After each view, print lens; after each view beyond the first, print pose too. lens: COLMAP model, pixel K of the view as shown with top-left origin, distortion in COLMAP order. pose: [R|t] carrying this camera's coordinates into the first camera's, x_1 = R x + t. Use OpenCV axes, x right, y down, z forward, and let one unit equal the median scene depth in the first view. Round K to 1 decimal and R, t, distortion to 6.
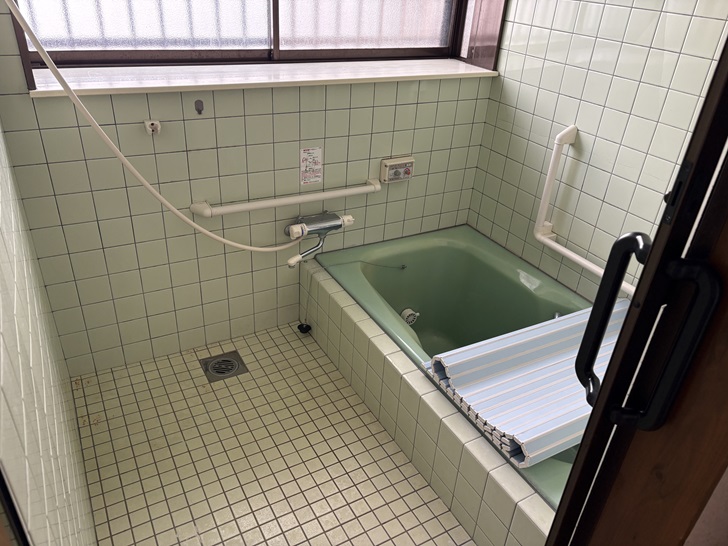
lens RADIAL K [[552.1, 0, 364.0], [0, 552.1, 273.0], [0, 0, 1]] dist [0.073128, -0.056227]
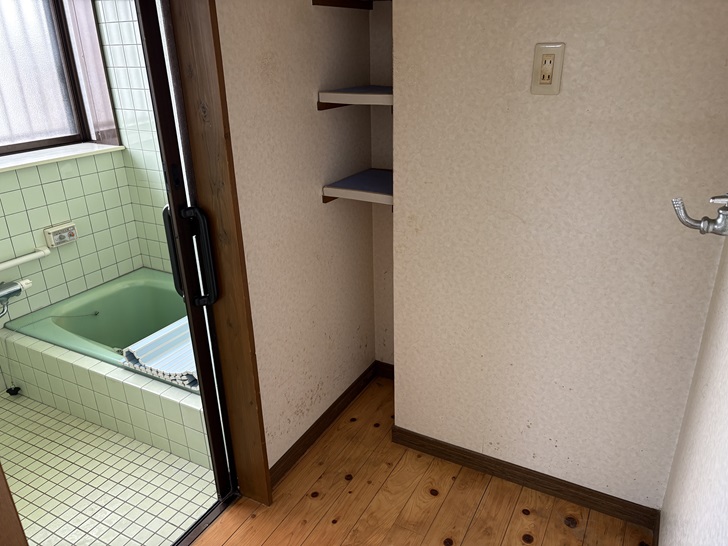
lens RADIAL K [[552.1, 0, 364.0], [0, 552.1, 273.0], [0, 0, 1]] dist [0.073128, -0.056227]
pose [[0.845922, -0.274625, 0.457162, 0.036102], [0.326571, 0.944451, -0.036933, 0.154564], [-0.421625, 0.180538, 0.888616, -0.354833]]
